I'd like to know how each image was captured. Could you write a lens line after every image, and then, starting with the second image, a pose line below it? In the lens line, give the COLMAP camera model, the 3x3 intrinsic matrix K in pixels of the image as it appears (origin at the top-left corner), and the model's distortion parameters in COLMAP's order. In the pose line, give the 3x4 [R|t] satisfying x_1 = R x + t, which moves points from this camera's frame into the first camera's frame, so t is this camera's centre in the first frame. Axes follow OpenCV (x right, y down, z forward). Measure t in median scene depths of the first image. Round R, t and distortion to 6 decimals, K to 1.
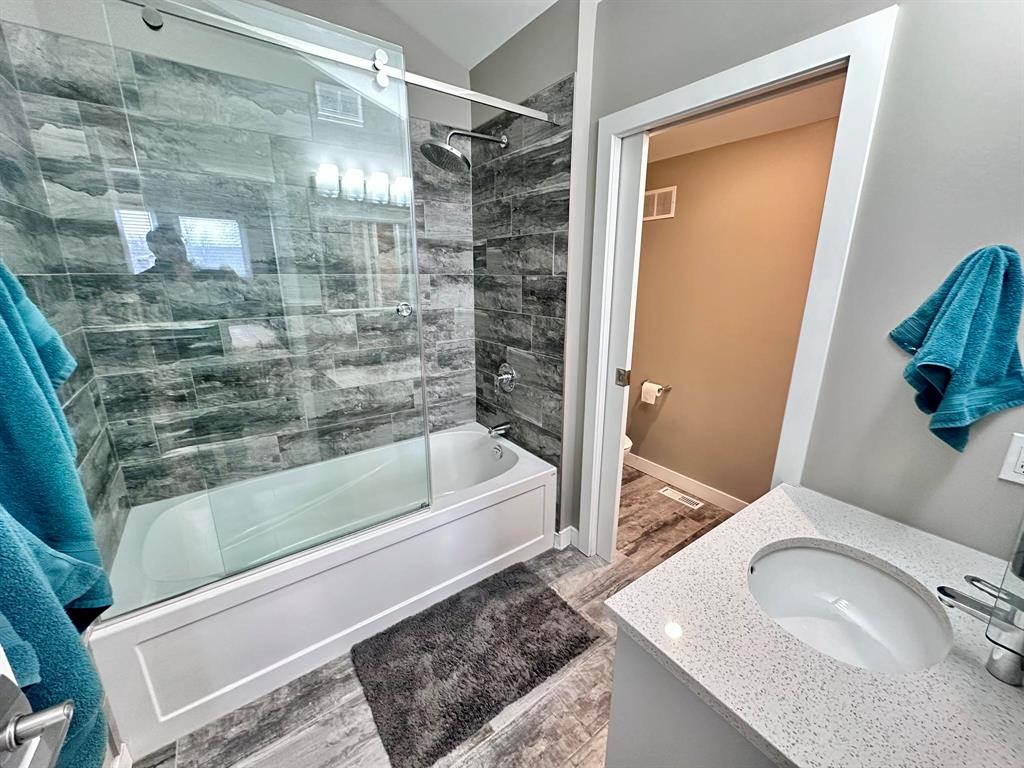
lens RADIAL K [[406.5, 0, 513.4], [0, 406.5, 383.1], [0, 0, 1]] dist [-0.001181, 0.000096]
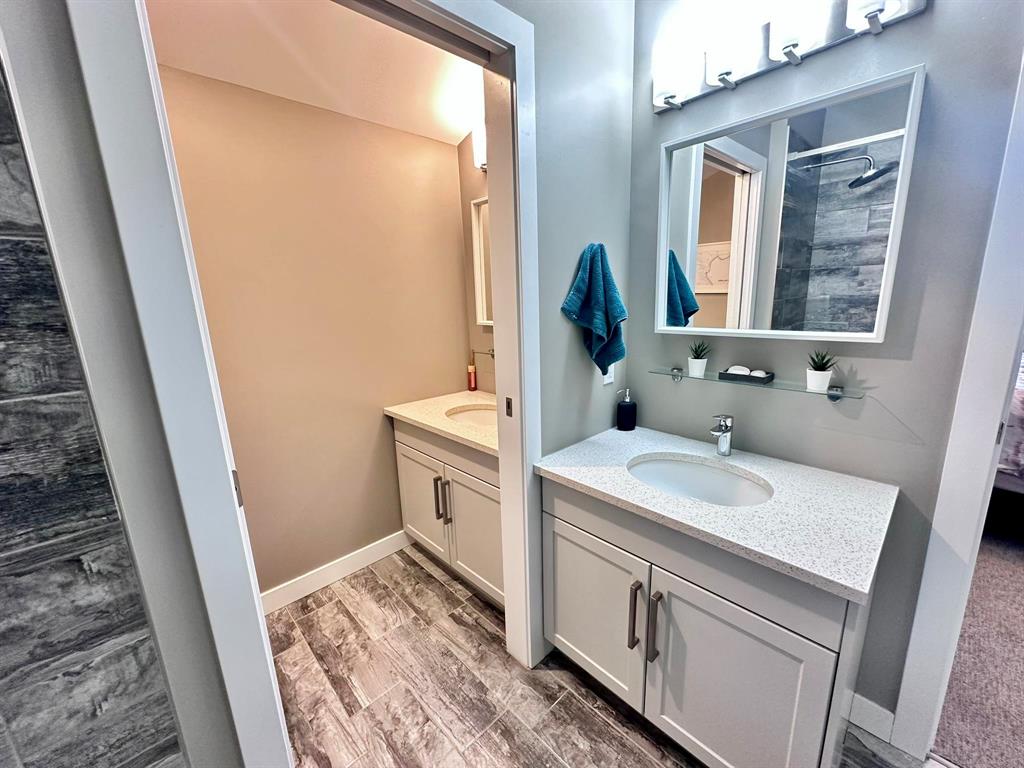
lens RADIAL K [[406.5, 0, 511.8], [0, 406.5, 384.5], [0, 0, 1]] dist [-0.001181, 0.000096]
pose [[-0.127154, -0.209740, 0.969454, -0.180451], [0.296088, 0.924798, 0.238914, -0.131412], [-0.946659, 0.317422, -0.055491, 0.681407]]
